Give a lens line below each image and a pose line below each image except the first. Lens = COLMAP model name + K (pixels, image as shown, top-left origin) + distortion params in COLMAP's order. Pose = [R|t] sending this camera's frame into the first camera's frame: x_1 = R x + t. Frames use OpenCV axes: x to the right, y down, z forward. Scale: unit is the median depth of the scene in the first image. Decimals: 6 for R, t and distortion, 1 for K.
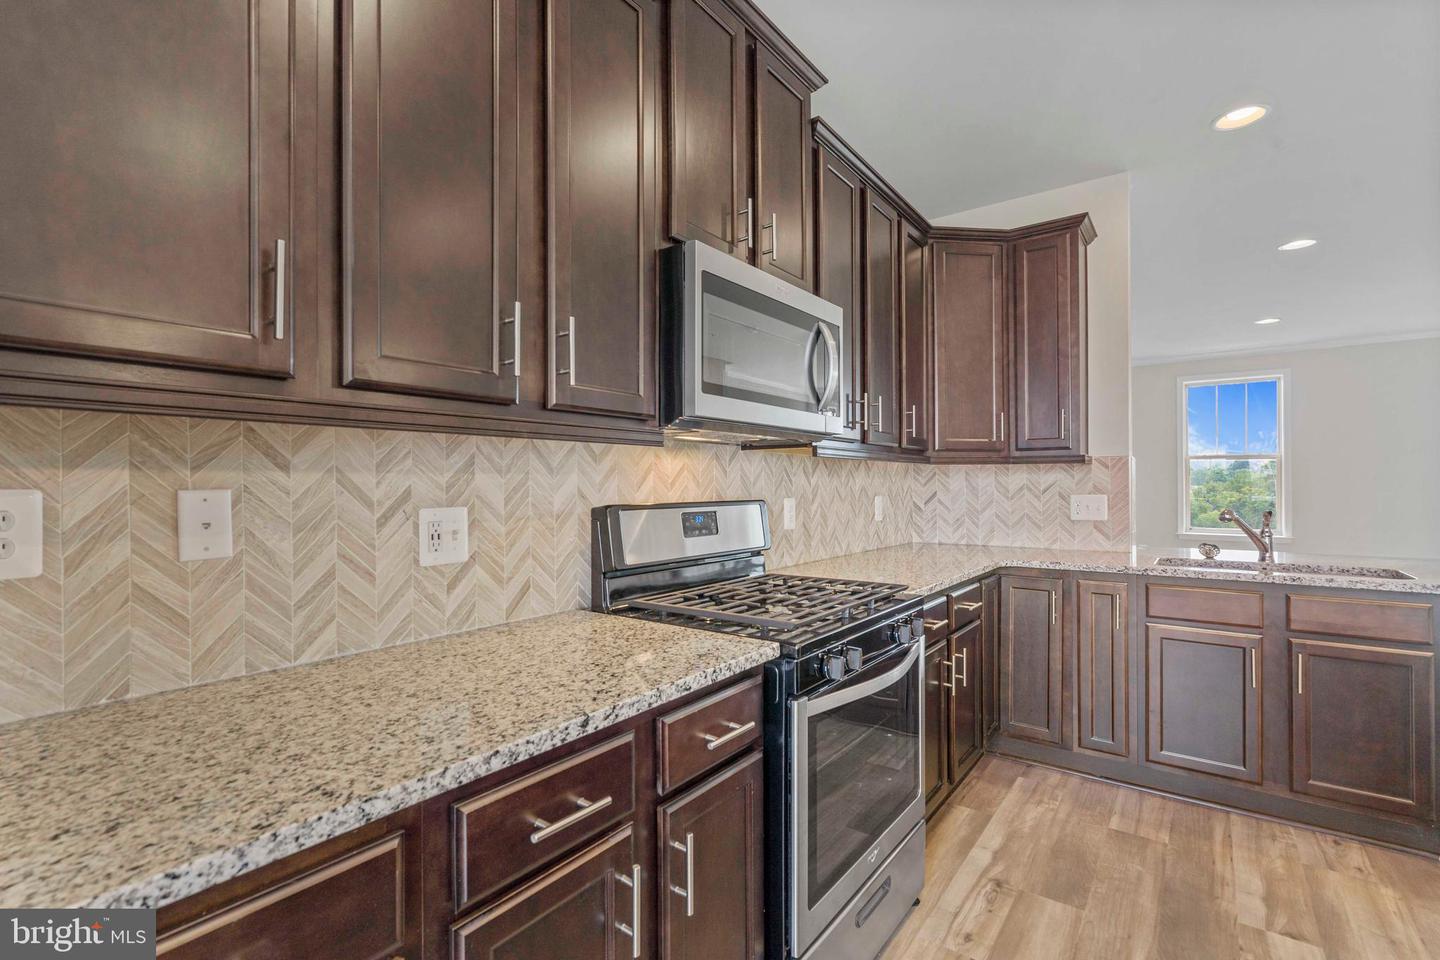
lens RADIAL K [[659.4, 0, 713.0], [0, 659.4, 482.4], [0, 0, 1]] dist [-0.004952, 0.001550]
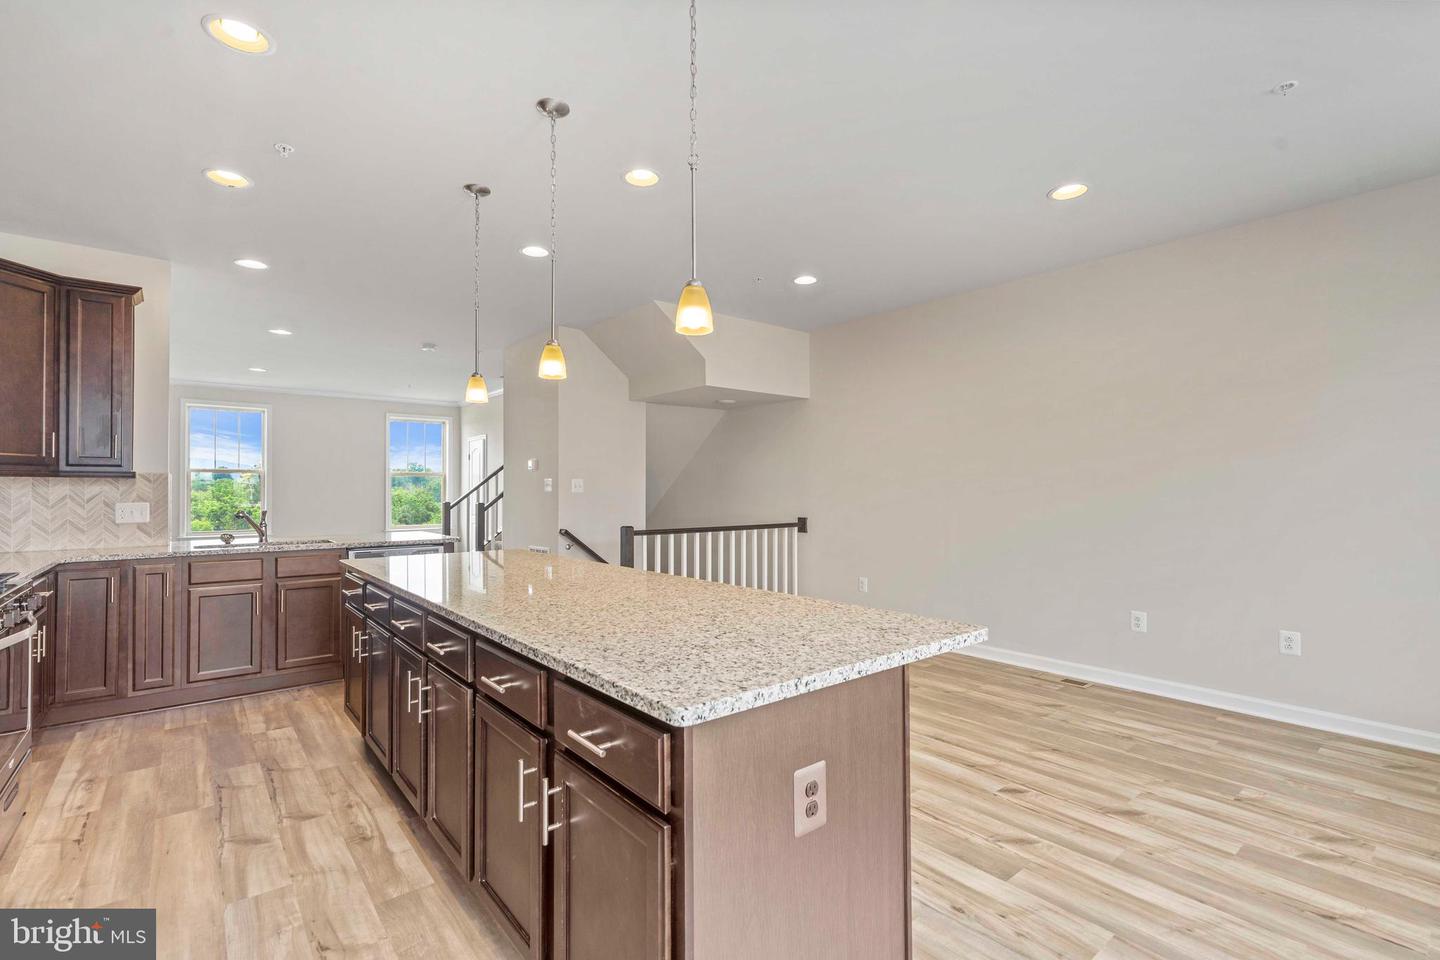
lens RADIAL K [[659.4, 0, 715.3], [0, 659.4, 483.3], [0, 0, 1]] dist [-0.004952, 0.001550]
pose [[0.247517, 0.015089, 0.968766, -0.442568], [-0.002507, 0.999885, -0.014933, -0.003143], [-0.968880, 0.001267, 0.247527, -0.466994]]
